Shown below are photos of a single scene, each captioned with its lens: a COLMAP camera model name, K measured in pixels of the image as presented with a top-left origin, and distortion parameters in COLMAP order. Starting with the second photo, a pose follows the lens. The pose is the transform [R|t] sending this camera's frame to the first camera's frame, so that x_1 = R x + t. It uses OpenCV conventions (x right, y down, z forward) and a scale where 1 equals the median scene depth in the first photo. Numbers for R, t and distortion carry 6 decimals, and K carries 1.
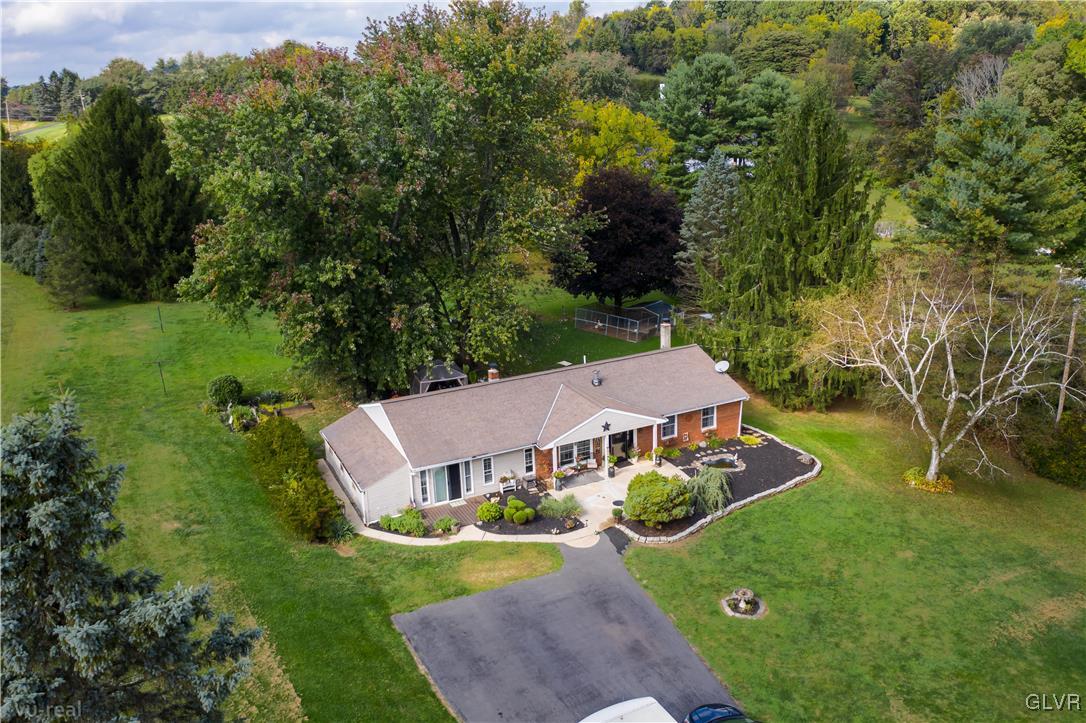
lens RADIAL K [[894.7, 0, 543.0], [0, 894.7, 361.5], [0, 0, 1]] dist [-0.013407, -0.000701]
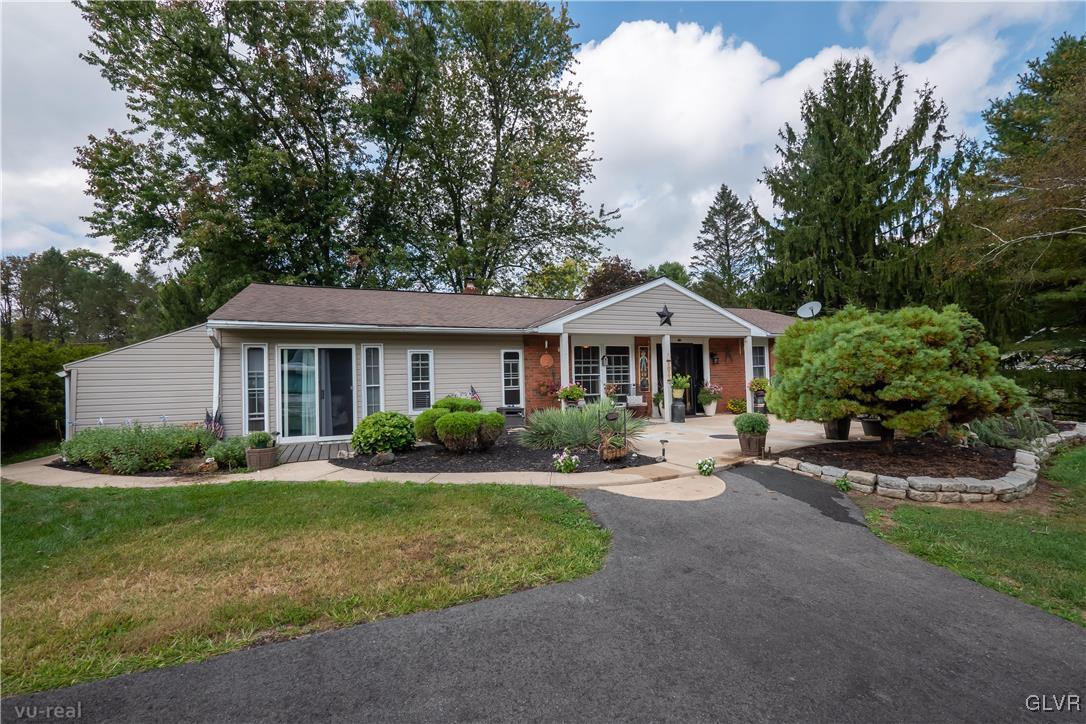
lens RADIAL K [[467.5, 0, 536.6], [0, 467.5, 372.2], [0, 0, 1]] dist [-0.006071, -0.000207]
pose [[0.998834, 0.006667, -0.047815, 0.010255], [-0.021158, 0.950691, -0.309416, 0.190380], [0.043395, 0.310066, 0.949724, 0.764494]]
